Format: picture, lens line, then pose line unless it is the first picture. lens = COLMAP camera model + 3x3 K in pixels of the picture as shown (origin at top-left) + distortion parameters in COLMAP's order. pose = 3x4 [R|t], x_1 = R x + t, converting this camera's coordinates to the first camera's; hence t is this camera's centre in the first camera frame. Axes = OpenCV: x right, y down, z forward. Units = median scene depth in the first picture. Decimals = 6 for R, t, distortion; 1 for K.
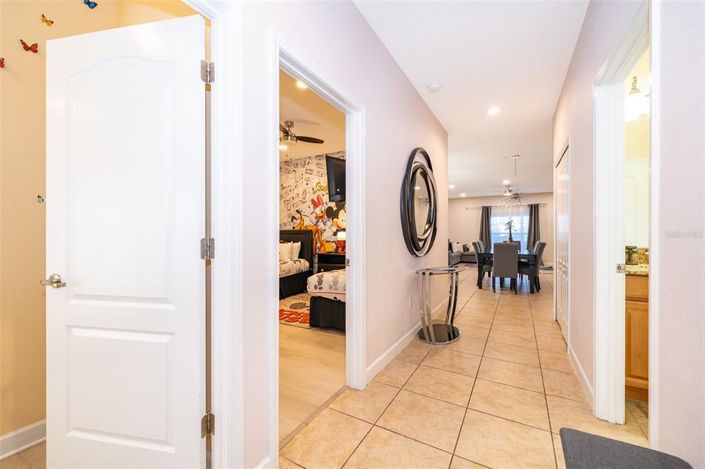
lens RADIAL K [[280.8, 0, 351.8], [0, 280.8, 236.7], [0, 0, 1]] dist [-0.016704, 0.001732]
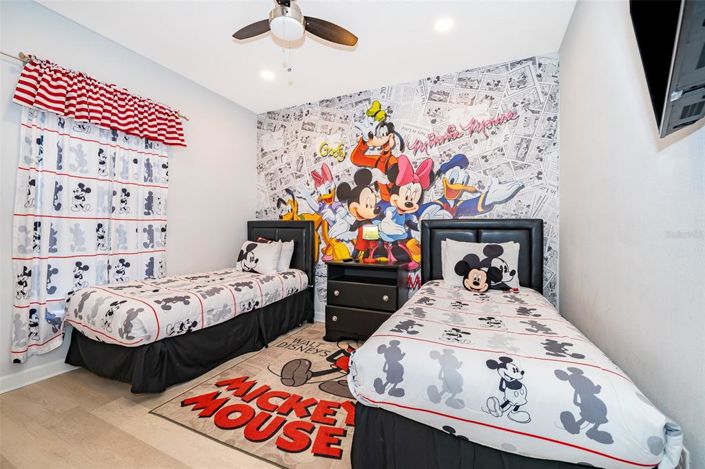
lens RADIAL K [[280.8, 0, 352.8], [0, 280.8, 229.8], [0, 0, 1]] dist [-0.016704, 0.001732]
pose [[0.995516, 0.015172, 0.093367, -0.112157], [-0.014515, 0.999865, -0.007711, -0.001557], [-0.093471, 0.006321, 0.995602, 0.388876]]
